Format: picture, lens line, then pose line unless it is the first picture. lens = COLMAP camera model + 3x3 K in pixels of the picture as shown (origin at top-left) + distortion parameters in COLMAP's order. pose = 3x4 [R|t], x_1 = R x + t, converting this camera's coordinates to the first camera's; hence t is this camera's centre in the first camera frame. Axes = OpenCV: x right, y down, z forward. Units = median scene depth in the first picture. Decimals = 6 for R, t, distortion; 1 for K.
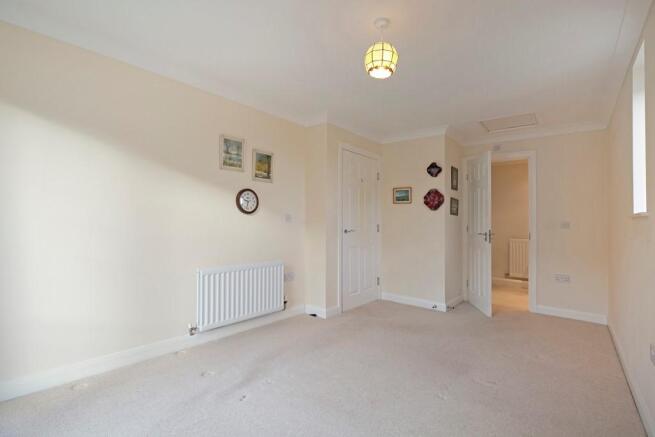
lens RADIAL K [[303.7, 0, 327.1], [0, 303.7, 212.9], [0, 0, 1]] dist [0.000798, 0.000042]
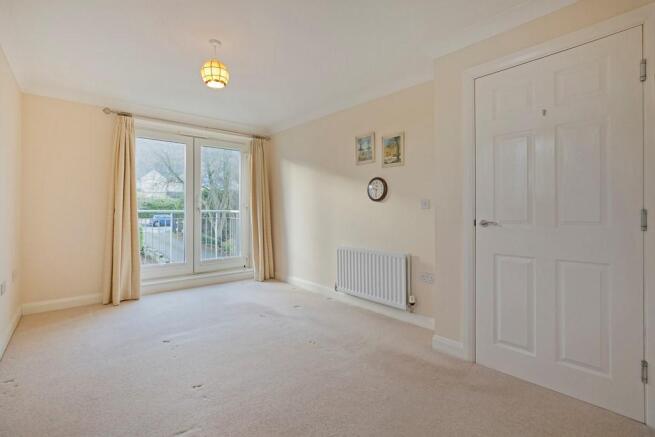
lens RADIAL K [[303.7, 0, 327.1], [0, 303.7, 212.9], [0, 0, 1]] dist [0.000798, 0.000042]
pose [[-0.120360, -0.014742, -0.992621, 0.786770], [0.011037, 0.999808, -0.016187, 0.057261], [0.992669, -0.012904, -0.120174, 0.948175]]
